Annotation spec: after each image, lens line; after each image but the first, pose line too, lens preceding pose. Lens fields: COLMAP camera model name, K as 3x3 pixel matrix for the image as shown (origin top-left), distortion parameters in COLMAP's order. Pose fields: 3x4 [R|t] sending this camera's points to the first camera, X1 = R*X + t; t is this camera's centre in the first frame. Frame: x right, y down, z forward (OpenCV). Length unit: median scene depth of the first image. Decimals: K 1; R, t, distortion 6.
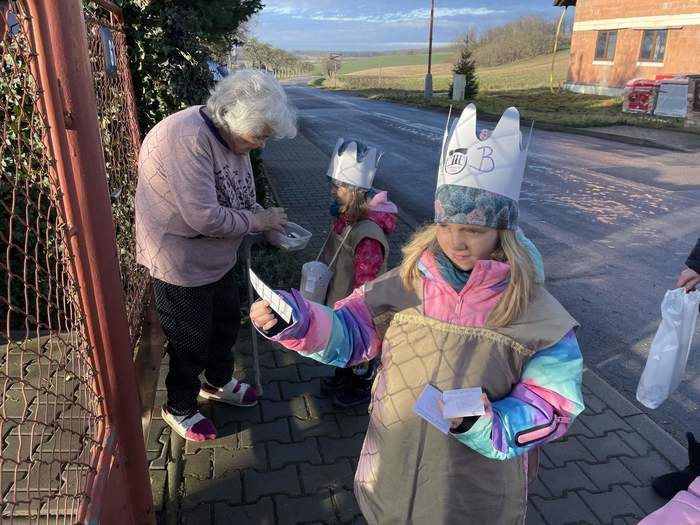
lens RADIAL K [[532.0, 0, 350.3], [0, 532.0, 257.3], [0, 0, 1]] dist [0.101024, -0.135994]
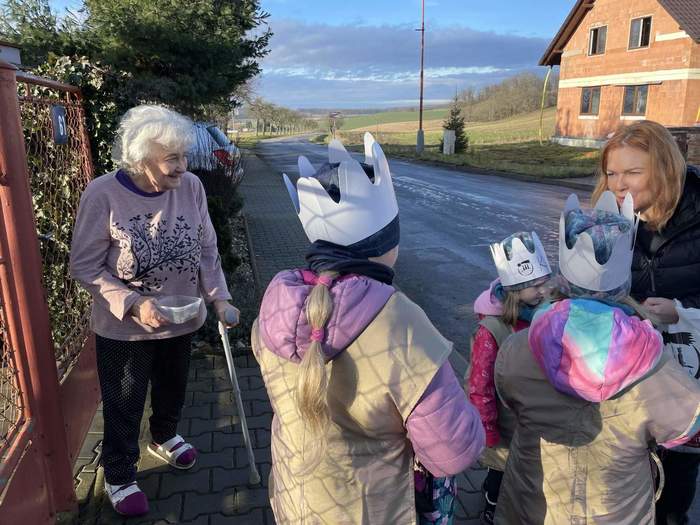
lens RADIAL K [[532.0, 0, 350.3], [0, 532.0, 257.3], [0, 0, 1]] dist [0.101024, -0.135994]
pose [[0.999904, -0.010295, -0.009290, 0.017006], [0.009364, 0.995419, -0.095154, 0.003677], [0.010227, 0.095058, 0.995419, -0.015084]]
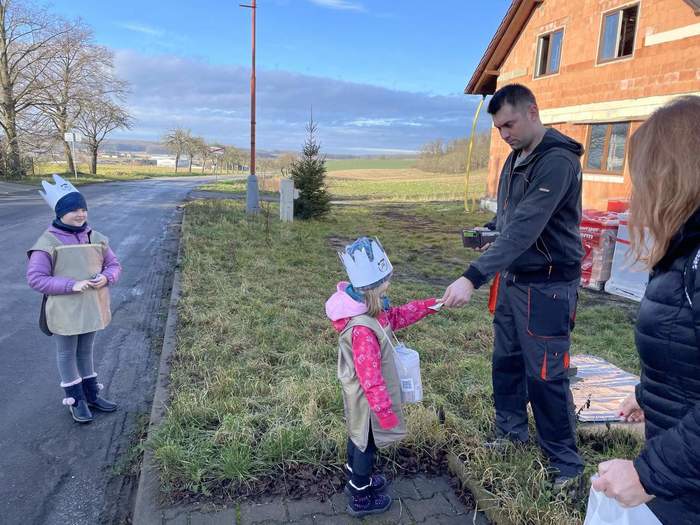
lens RADIAL K [[532.0, 0, 350.3], [0, 532.0, 257.3], [0, 0, 1]] dist [0.101024, -0.135994]
pose [[0.998205, 0.044173, 0.040440, 0.237117], [-0.036451, 0.983897, -0.174979, -0.144605], [-0.047518, 0.173190, 0.983741, 0.408378]]
